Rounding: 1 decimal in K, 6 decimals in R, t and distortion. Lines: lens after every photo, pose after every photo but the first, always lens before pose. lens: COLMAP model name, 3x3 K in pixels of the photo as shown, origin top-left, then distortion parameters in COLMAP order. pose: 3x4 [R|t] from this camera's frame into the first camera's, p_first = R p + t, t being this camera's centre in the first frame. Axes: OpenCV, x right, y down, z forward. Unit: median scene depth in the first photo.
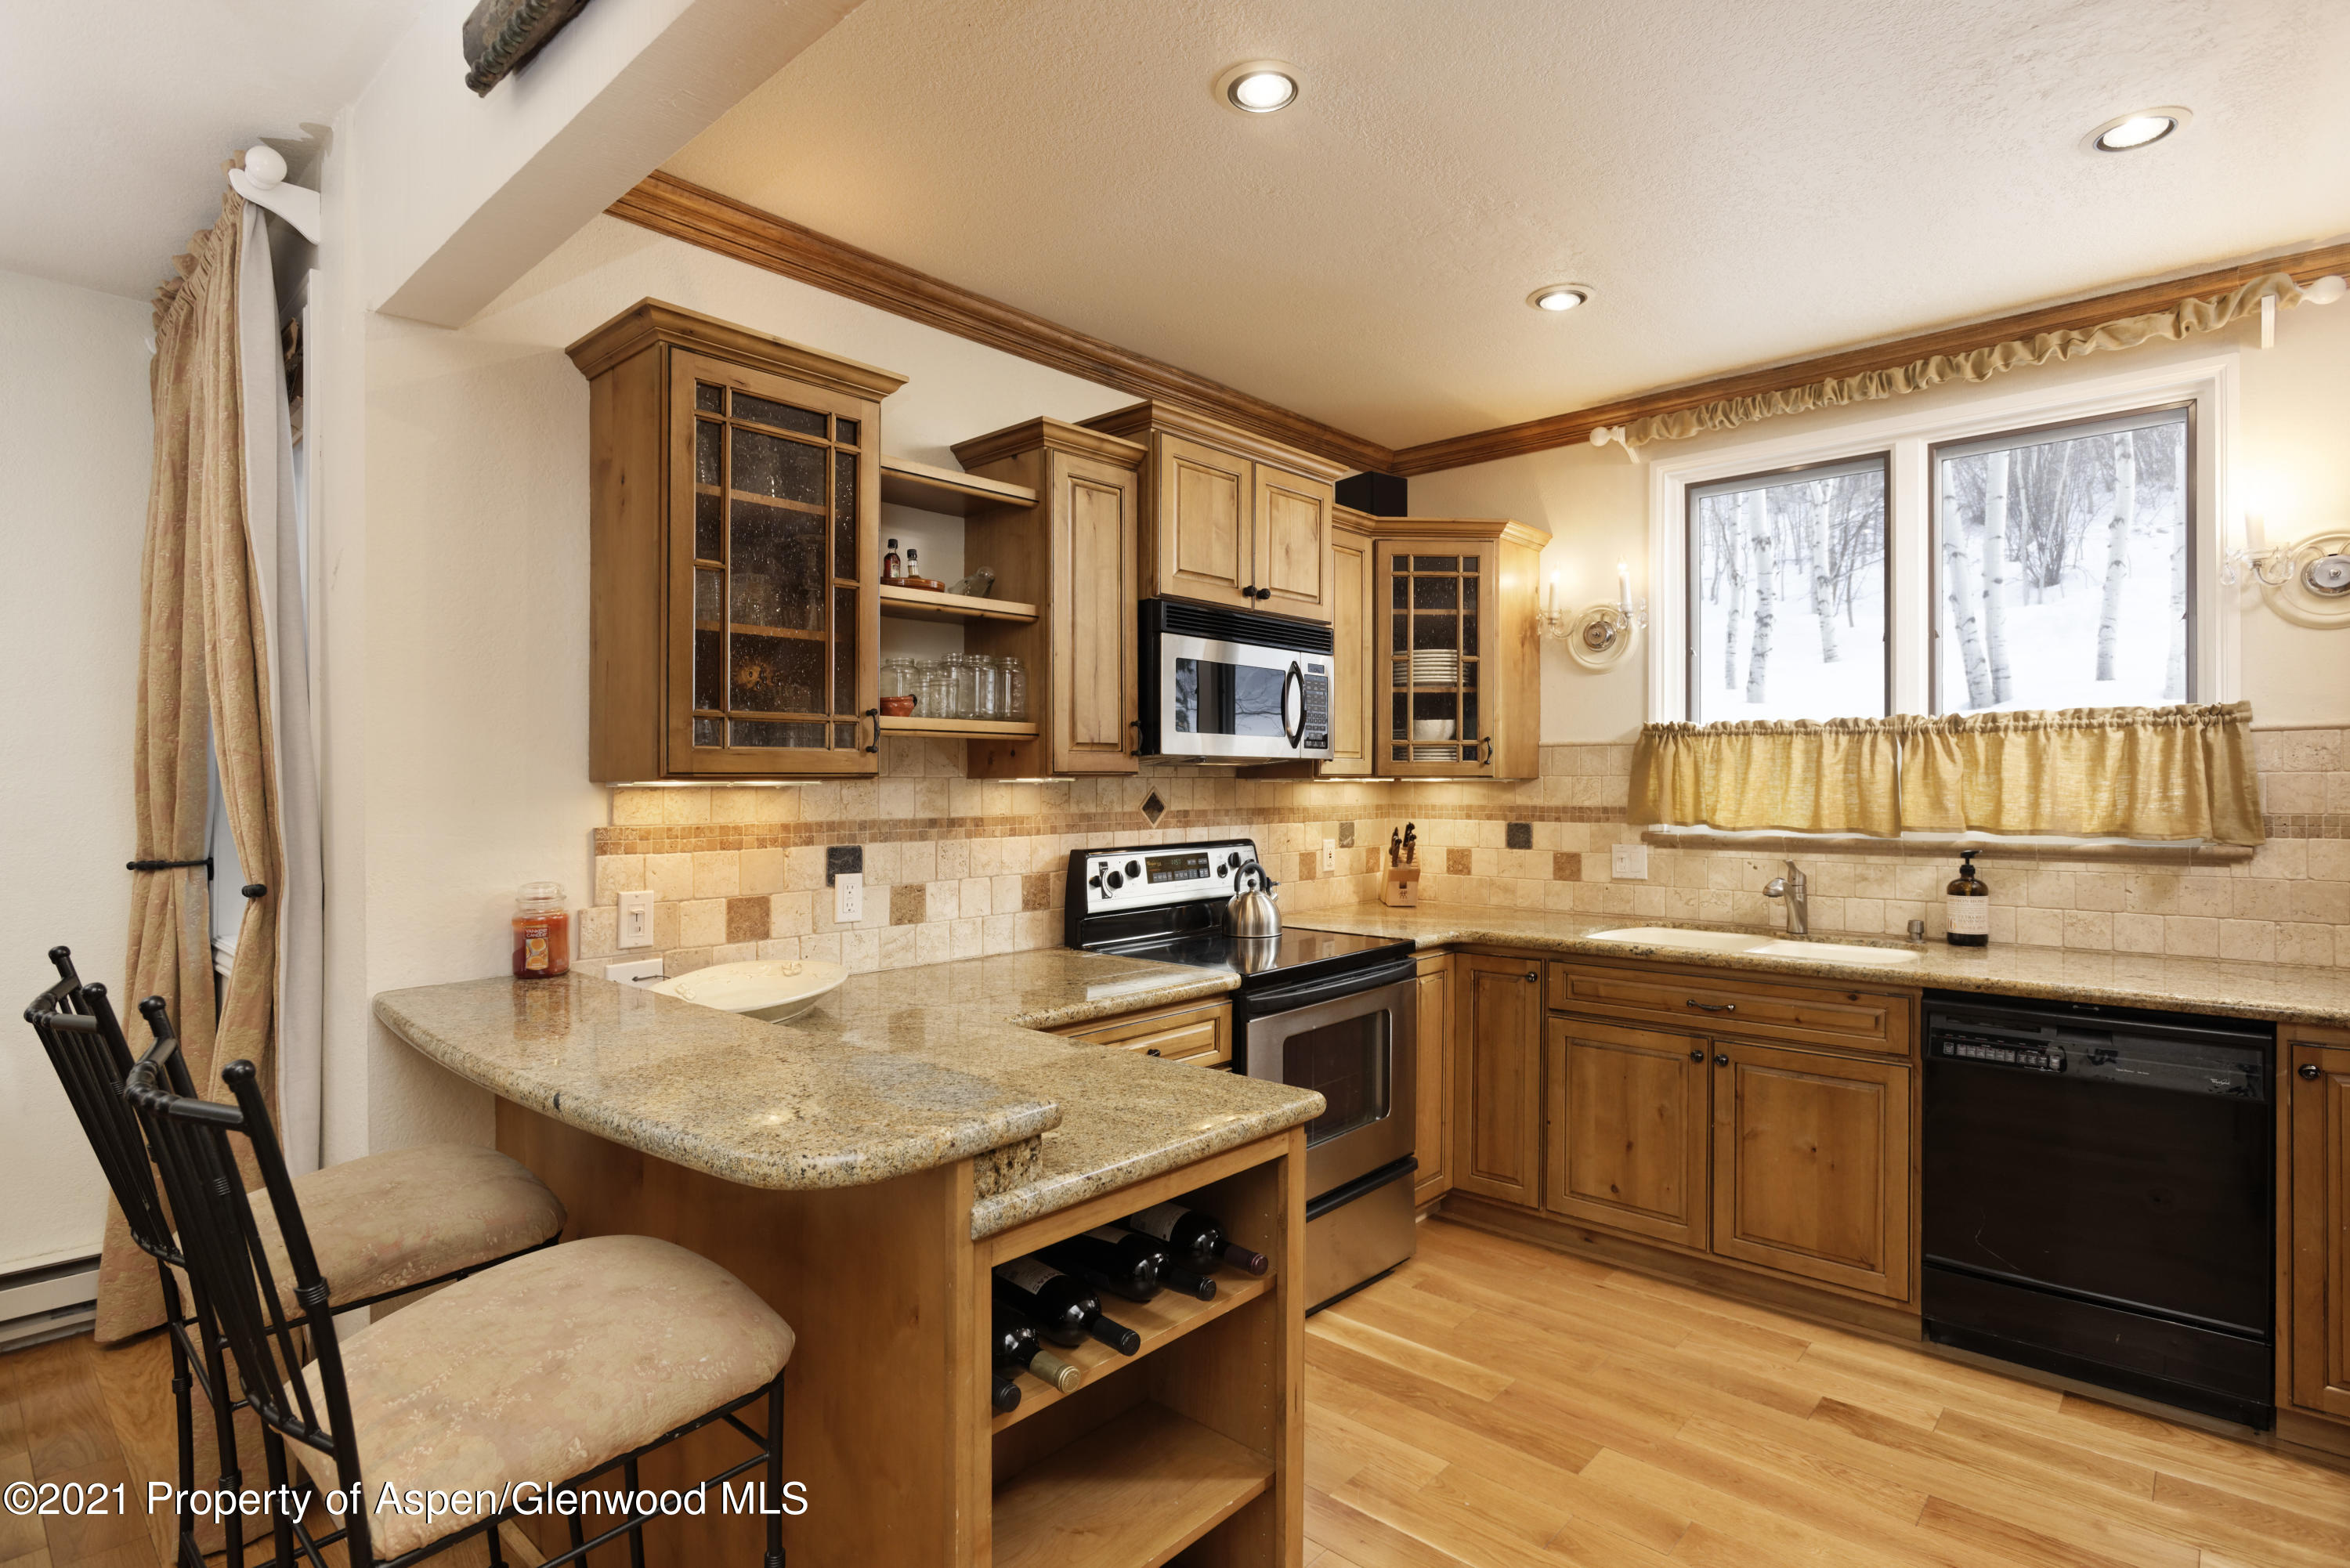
lens RADIAL K [[1170.2, 0, 1181.2], [0, 1170.2, 769.4], [0, 0, 1]] dist [-0.002313, -0.000405]
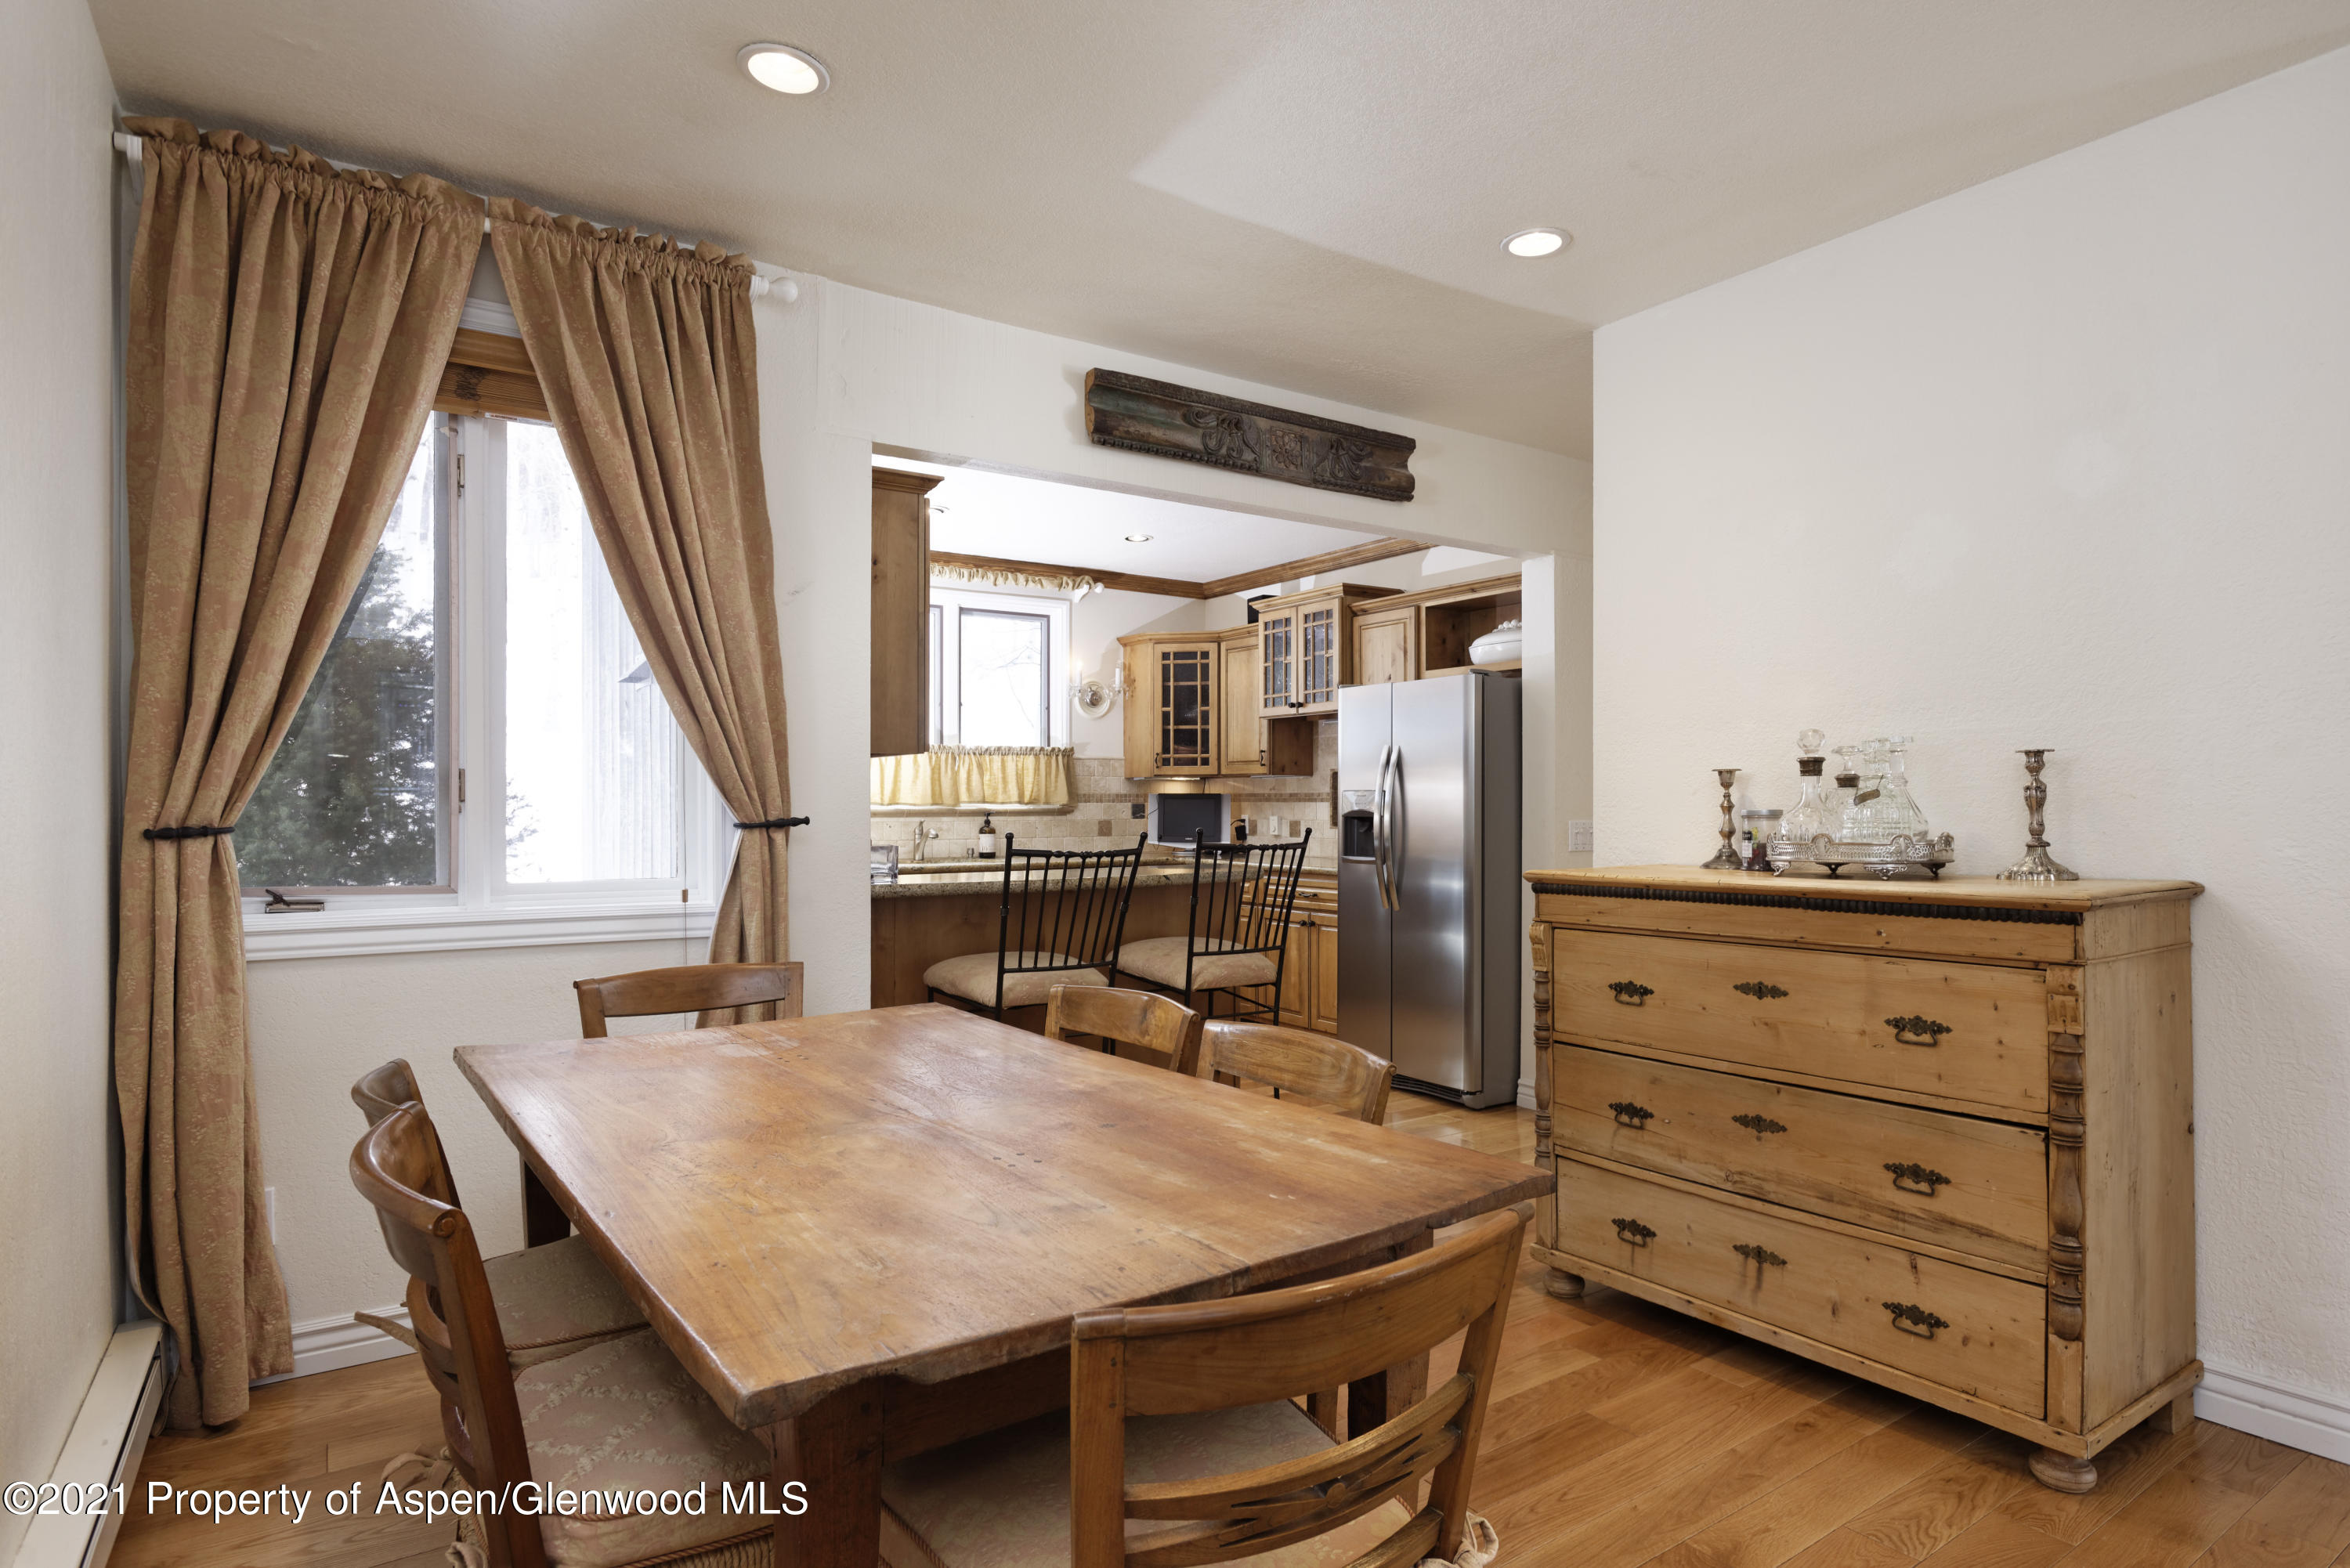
lens RADIAL K [[1252.5, 0, 1191.7], [0, 1252.5, 836.3], [0, 0, 1]] dist [-0.000123, -0.000024]
pose [[0.241079, -0.021383, 0.970270, -1.215256], [-0.010091, 0.999648, 0.024537, 0.047105], [-0.970453, -0.015706, 0.240779, 0.101582]]
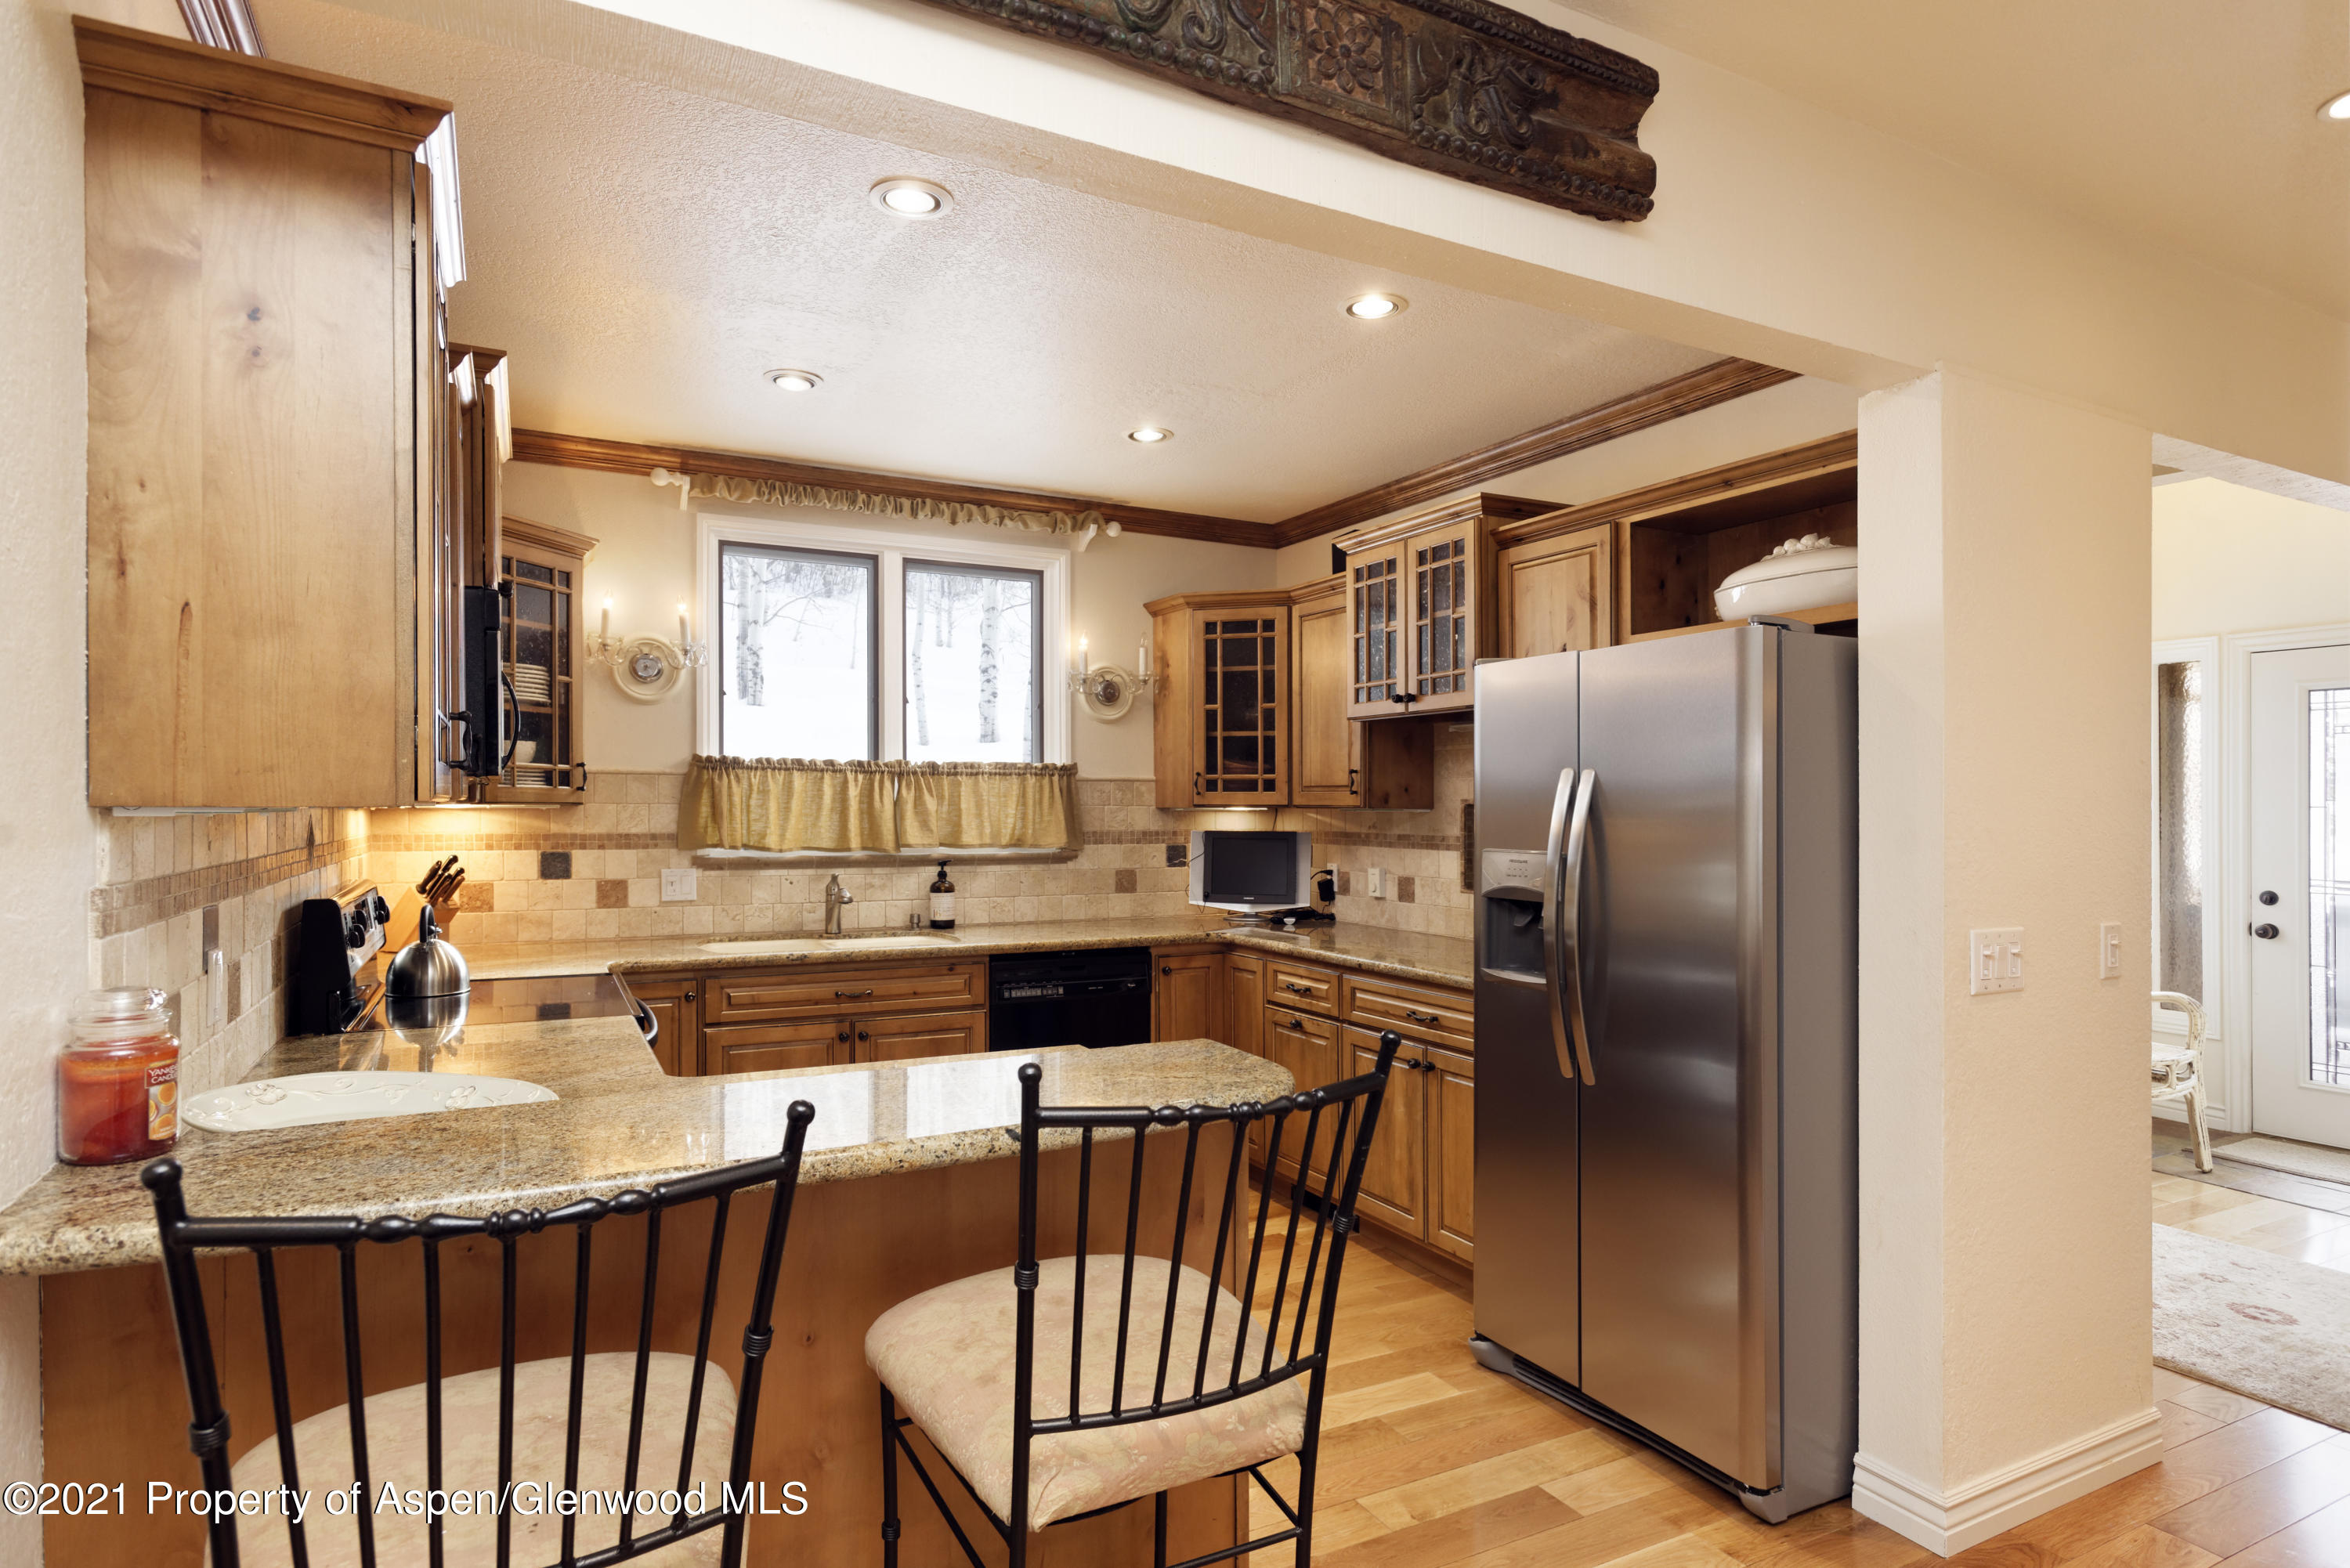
lens RADIAL K [[1249.3, 0, 1175.0], [0, 1249.3, 784.0], [0, 0, 1]] dist [0.000663, 0.000090]
pose [[0.352982, 0.022860, 0.935351, -0.545604], [-0.015299, 0.999709, -0.018659, 0.001866], [-0.935505, -0.007724, 0.353229, 0.189399]]
